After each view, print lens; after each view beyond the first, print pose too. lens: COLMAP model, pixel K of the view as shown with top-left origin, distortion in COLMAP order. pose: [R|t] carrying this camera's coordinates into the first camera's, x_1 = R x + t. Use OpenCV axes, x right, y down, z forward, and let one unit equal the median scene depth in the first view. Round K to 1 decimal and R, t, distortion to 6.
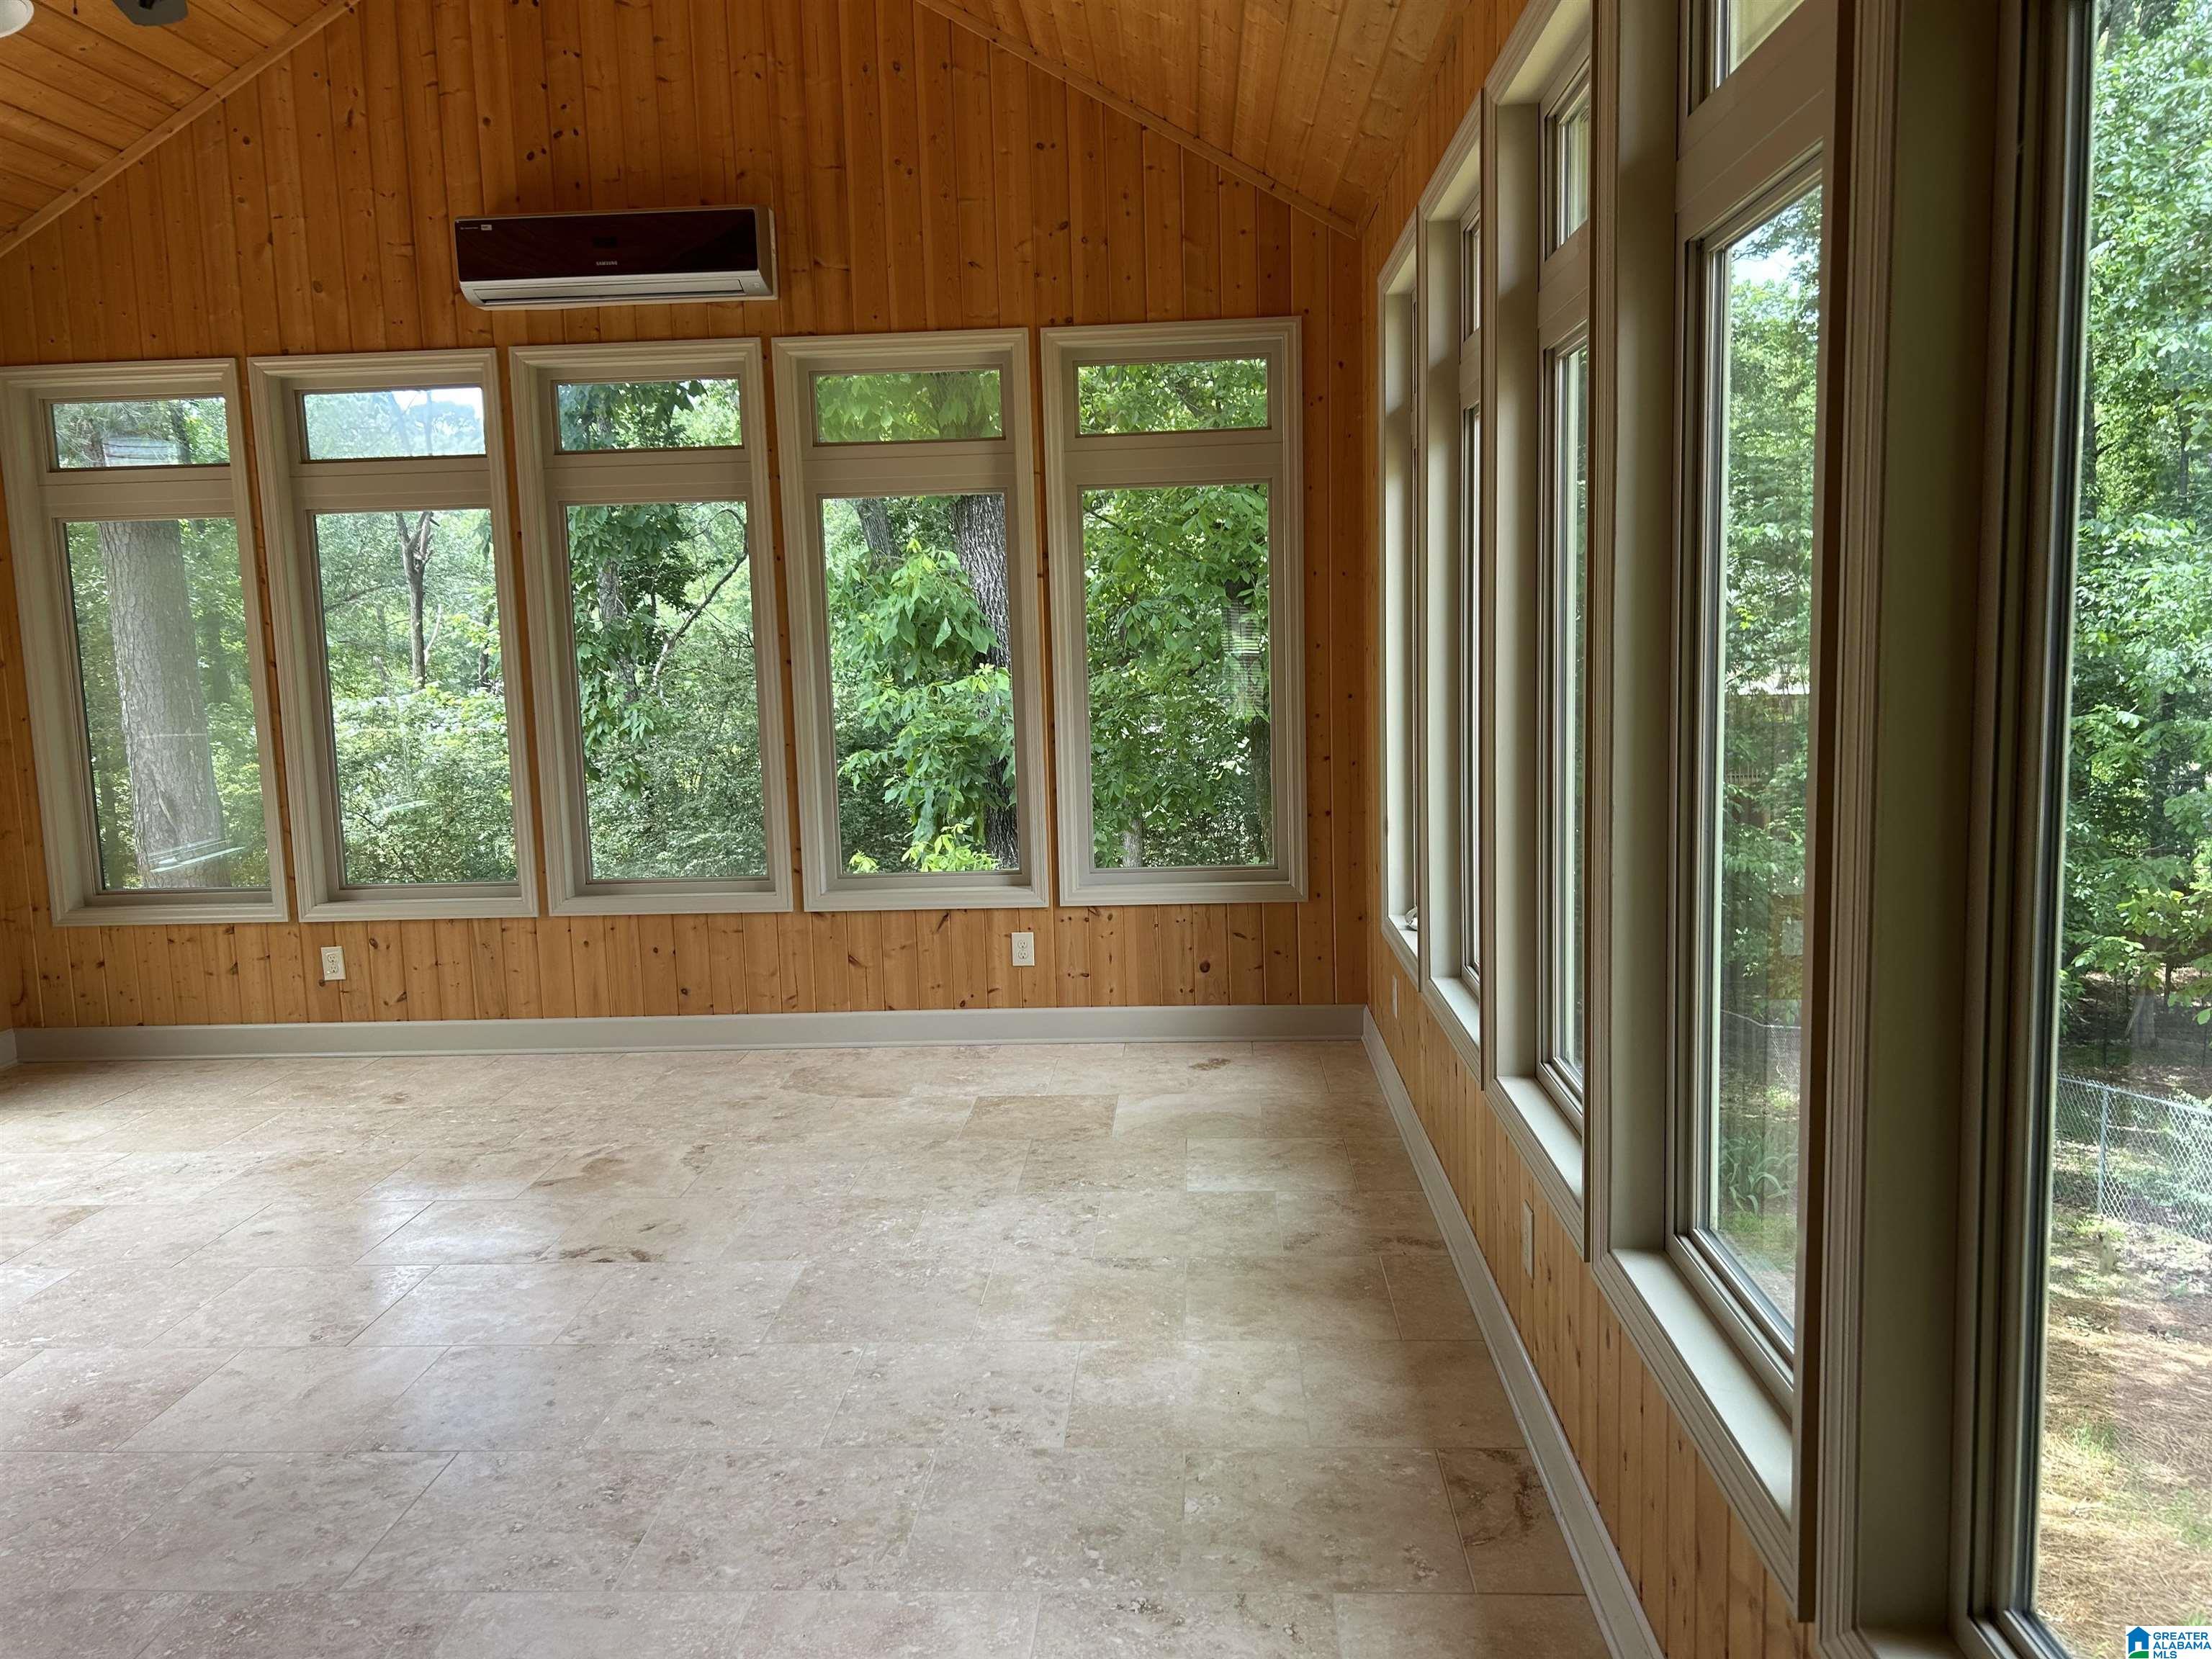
lens RADIAL K [[1657.7, 0, 1098.7], [0, 1657.7, 816.5], [0, 0, 1]] dist [0.068055, -0.073114]
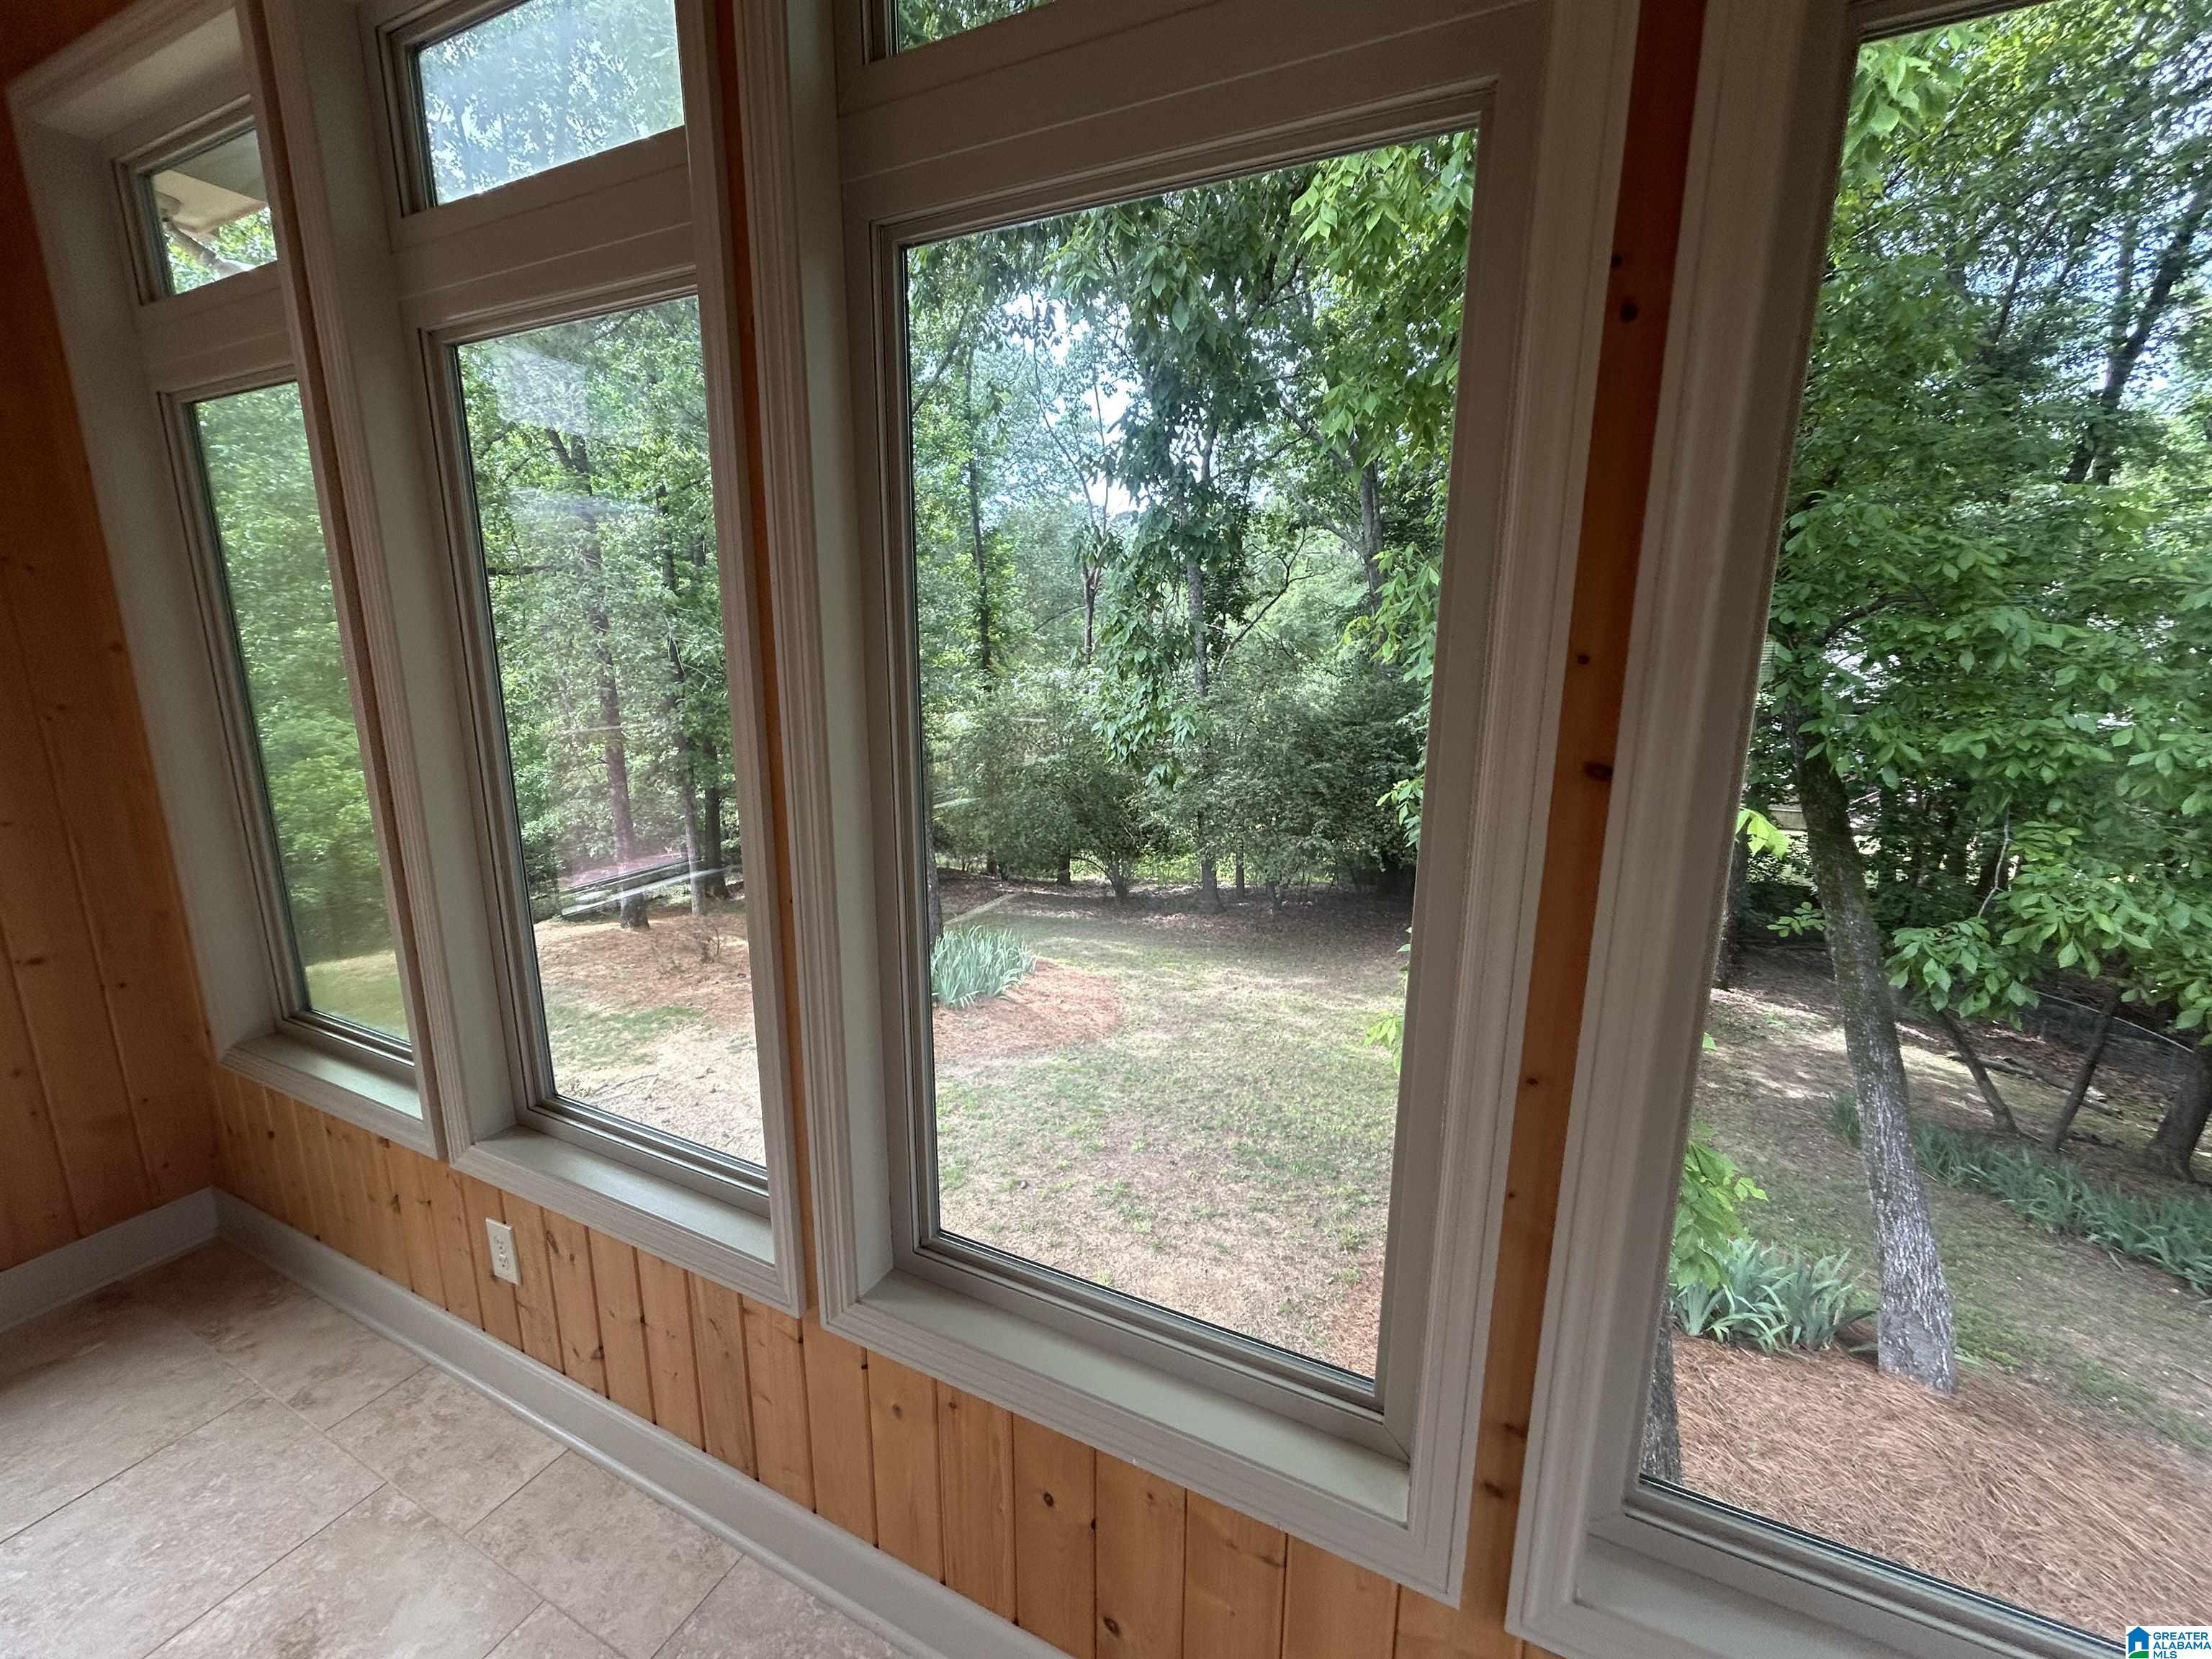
lens RADIAL K [[894.6, 0, 1112.6], [0, 894.6, 823.5], [0, 0, 1]] dist [-0.010393, 0.005933]
pose [[0.926140, 0.115617, -0.359023, -0.110184], [-0.082043, 0.990821, 0.107438, -0.051905], [0.368149, -0.070047, 0.927124, 0.464575]]
